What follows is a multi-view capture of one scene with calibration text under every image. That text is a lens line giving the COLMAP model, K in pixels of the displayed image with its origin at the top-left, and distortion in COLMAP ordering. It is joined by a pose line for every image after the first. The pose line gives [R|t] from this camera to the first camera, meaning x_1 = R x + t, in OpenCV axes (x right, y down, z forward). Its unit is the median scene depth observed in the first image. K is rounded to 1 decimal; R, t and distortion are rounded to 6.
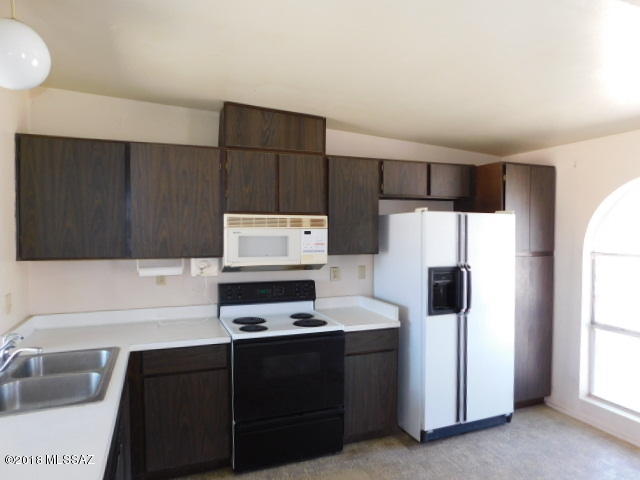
lens RADIAL K [[428.6, 0, 320.0], [0, 428.6, 240.0], [0, 0, 1]] dist [-0.020393, -0.000719]
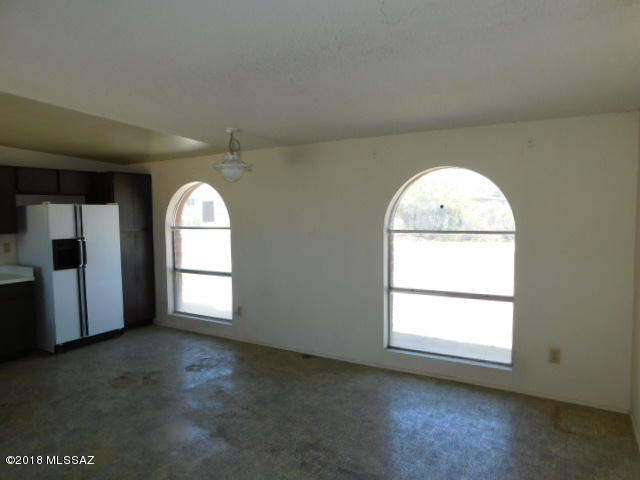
lens RADIAL K [[436.3, 0, 320.0], [0, 436.3, 240.0], [0, 0, 1]] dist [-0.004218, -0.001260]
pose [[0.806780, -0.050099, 0.588724, 0.100837], [0.032957, 0.998663, 0.039819, 0.032324], [-0.589932, -0.012722, 0.807353, -0.829927]]
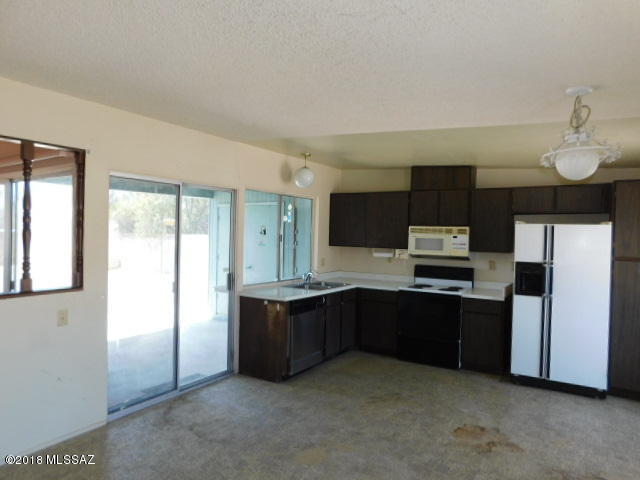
lens RADIAL K [[428.6, 0, 320.0], [0, 428.6, 240.0], [0, 0, 1]] dist [-0.020393, -0.000719]
pose [[0.579277, 0.020749, -0.814867, 1.016875], [-0.043096, 0.999057, -0.005198, 0.025474], [0.813991, 0.038129, 0.579625, -0.389038]]
